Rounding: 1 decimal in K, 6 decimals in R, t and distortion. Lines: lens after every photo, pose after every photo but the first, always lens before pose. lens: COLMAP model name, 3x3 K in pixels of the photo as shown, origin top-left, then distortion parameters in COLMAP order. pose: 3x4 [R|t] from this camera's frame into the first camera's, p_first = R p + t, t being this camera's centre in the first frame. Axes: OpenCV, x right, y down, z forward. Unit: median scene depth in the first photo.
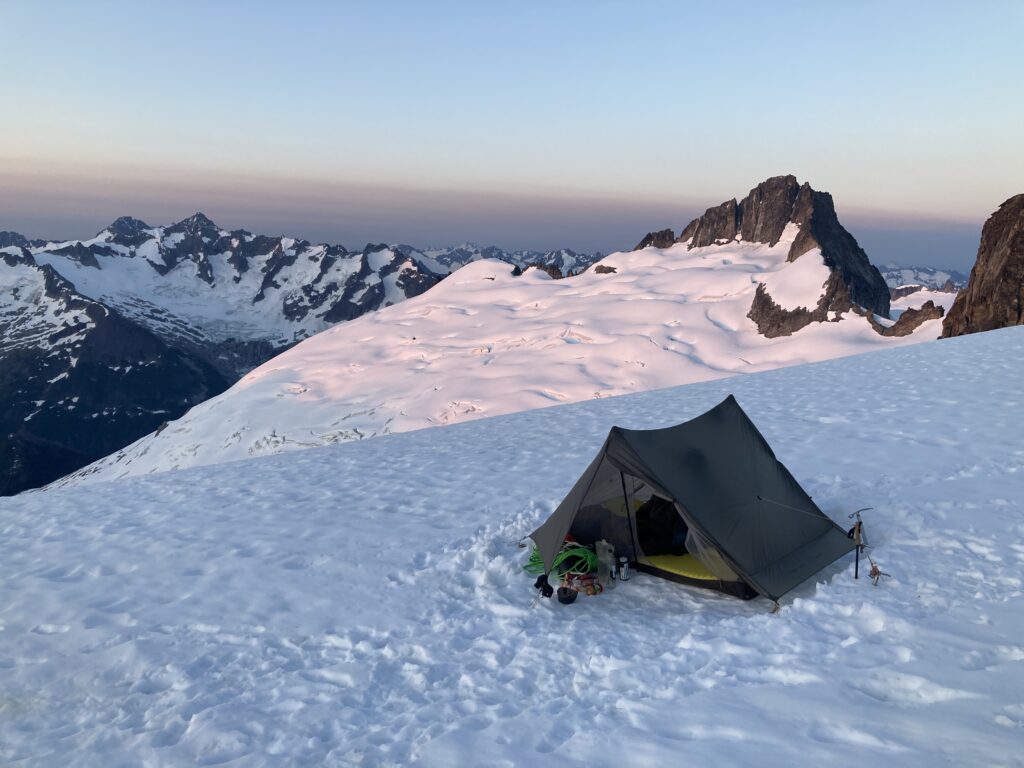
lens RADIAL K [[841.9, 0, 514.6], [0, 841.9, 374.1], [0, 0, 1]] dist [0.051985, 0.004074]
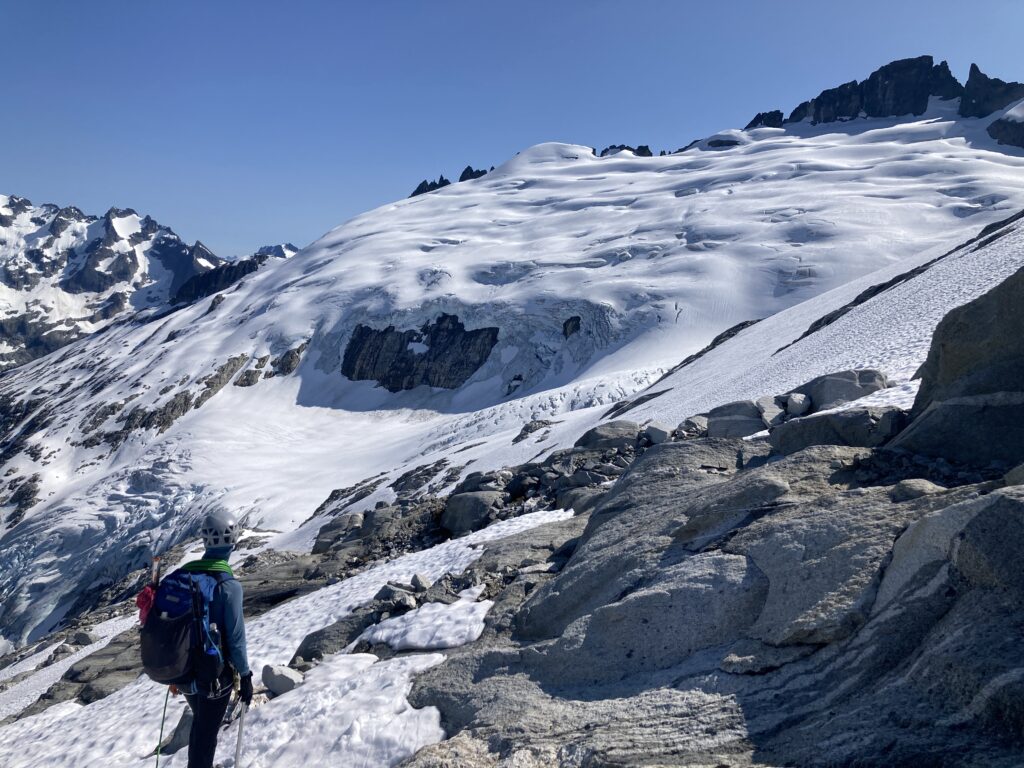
lens RADIAL K [[844.6, 0, 511.9], [0, 844.6, 380.2], [0, 0, 1]] dist [0.033513, -0.002855]
pose [[0.924875, -0.004240, 0.380247, -0.541901], [0.011186, 0.999808, -0.016058, 0.184059], [-0.380106, 0.019105, 0.924746, 0.137914]]
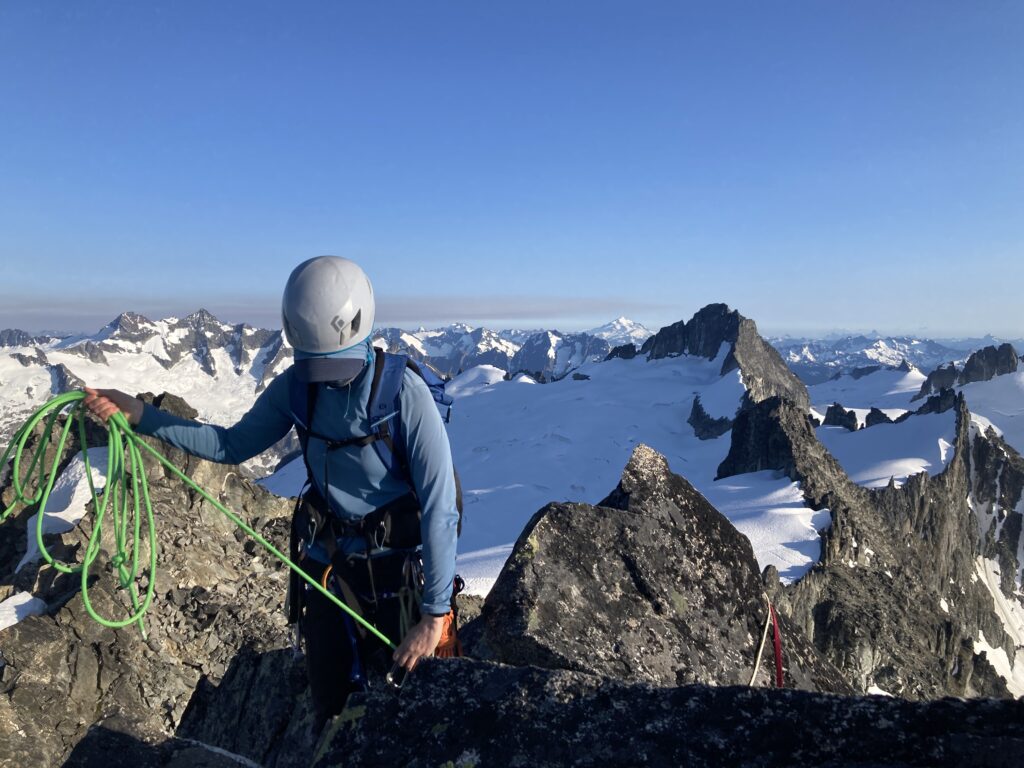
lens RADIAL K [[846.7, 0, 511.7], [0, 846.7, 363.0], [0, 0, 1]] dist [0.061686, 0.004669]
pose [[0.999688, -0.023041, 0.009600, -0.002122], [0.023913, 0.994319, -0.103722, -0.021040], [-0.007156, 0.103919, 0.994560, -0.210113]]
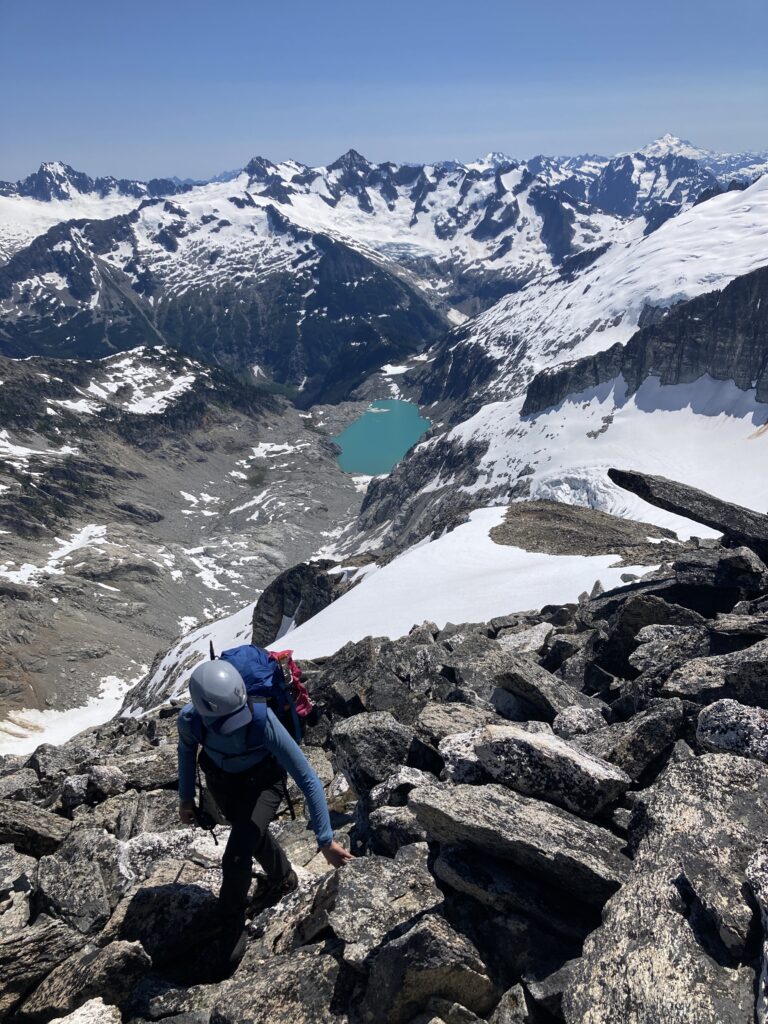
lens RADIAL K [[844.6, 0, 400.0], [0, 844.6, 514.1], [0, 0, 1]] dist [0.033513, -0.002855]
pose [[0.989877, -0.019116, -0.140633, -0.663962], [0.052958, 0.969071, 0.241035, 0.087552], [0.131676, -0.246042, 0.960273, -1.107402]]
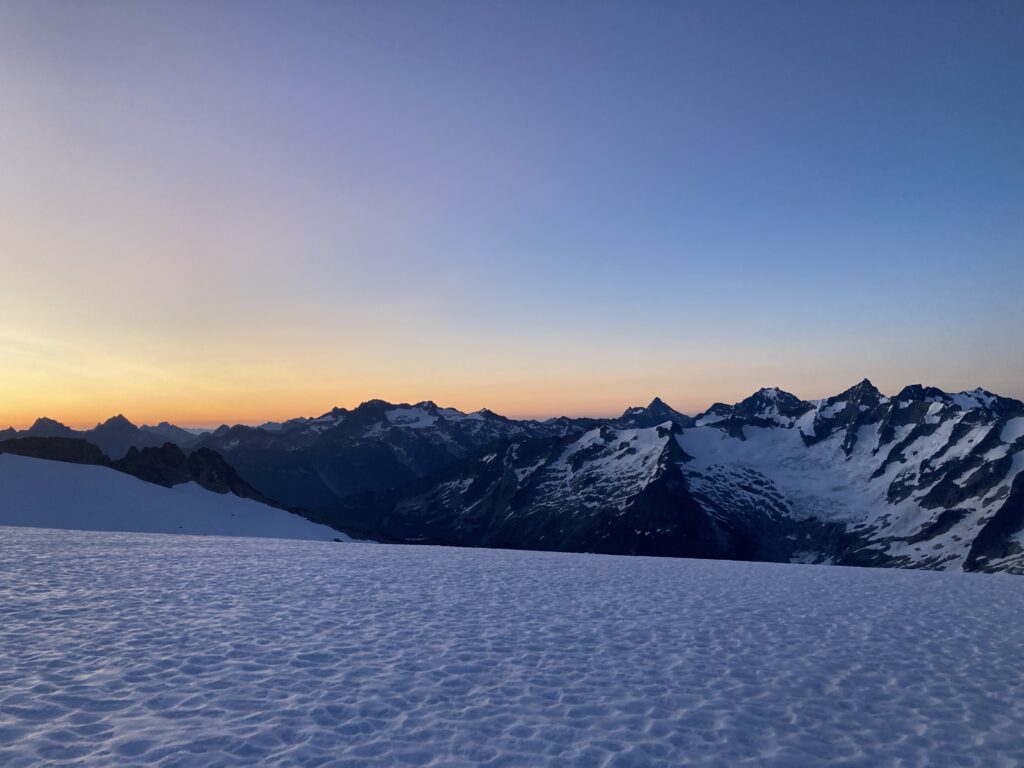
lens RADIAL K [[844.6, 0, 511.9], [0, 844.6, 380.2], [0, 0, 1]] dist [0.033513, -0.002855]
pose [[0.372018, -0.062805, -0.926098, 1.514942], [-0.112648, 0.987279, -0.112205, -0.187371], [0.921365, 0.146065, 0.360211, 1.400522]]
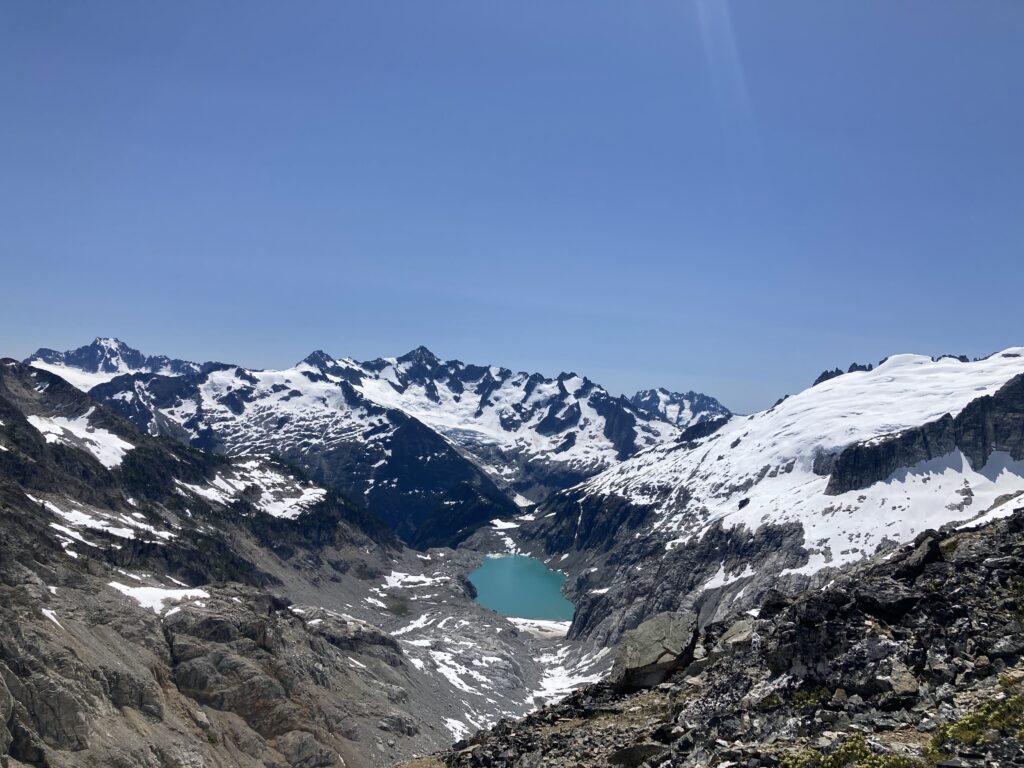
lens RADIAL K [[835.5, 0, 516.8], [0, 835.5, 378.9], [0, 0, 1]] dist [0.132751, -0.267059]
pose [[0.999720, 0.023650, -0.000603, -1.028880], [-0.023402, 0.984871, -0.171700, 0.291362], [-0.003467, 0.171666, 0.985149, -0.910804]]
